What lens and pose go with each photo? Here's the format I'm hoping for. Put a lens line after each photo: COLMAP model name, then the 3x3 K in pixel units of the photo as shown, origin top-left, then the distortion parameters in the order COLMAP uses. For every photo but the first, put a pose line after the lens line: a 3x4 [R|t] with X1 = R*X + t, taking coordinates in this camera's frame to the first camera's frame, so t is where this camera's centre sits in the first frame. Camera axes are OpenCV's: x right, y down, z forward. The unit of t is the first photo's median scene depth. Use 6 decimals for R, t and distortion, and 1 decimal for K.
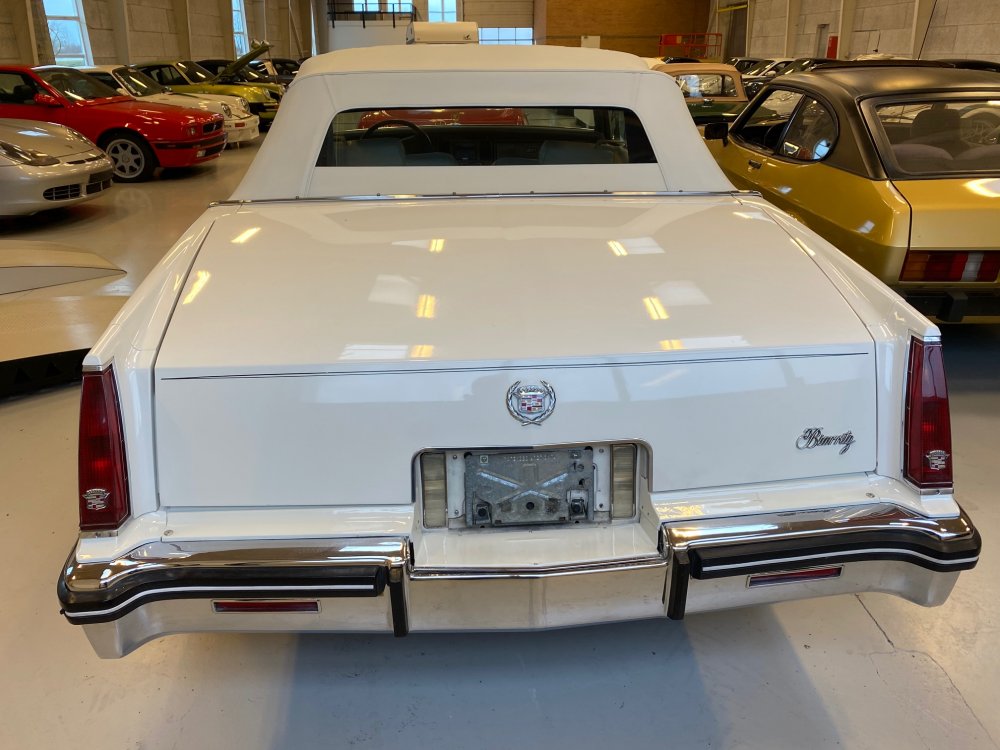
lens RADIAL K [[768.2, 0, 500.0], [0, 768.2, 375.0], [0, 0, 1]] dist [0.003671, 0.004005]
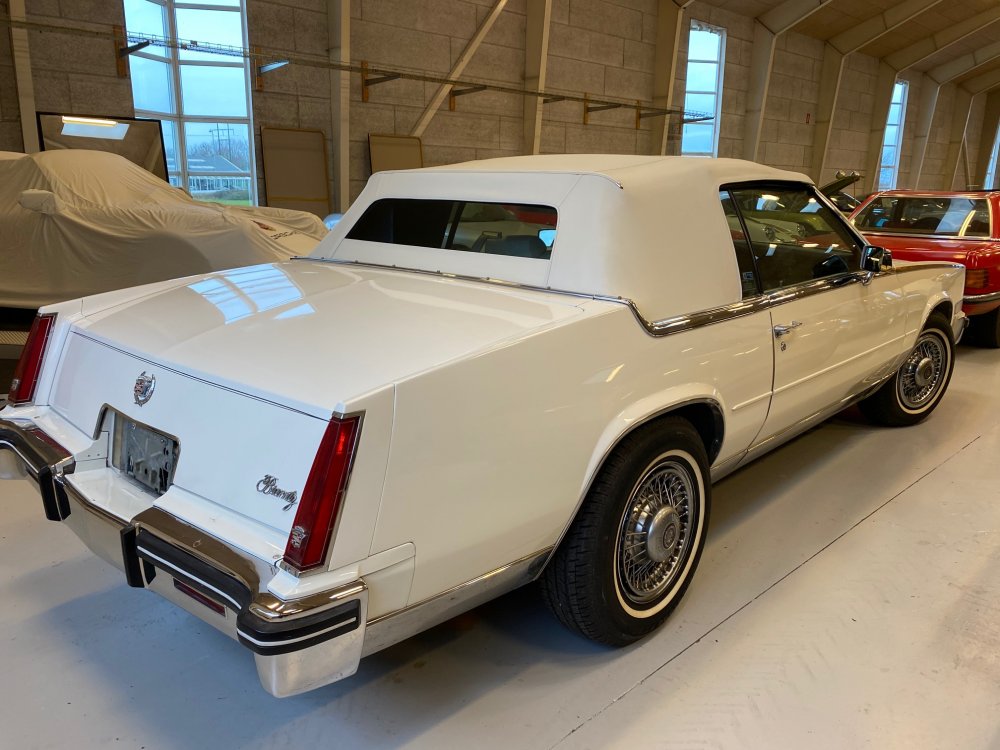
lens RADIAL K [[768.2, 0, 500.0], [0, 768.2, 375.0], [0, 0, 1]] dist [0.003671, 0.004005]
pose [[0.691747, 0.188003, -0.697238, 0.161348], [-0.294447, 0.955041, -0.034611, -0.014341], [0.659384, 0.229242, 0.716004, 0.051245]]
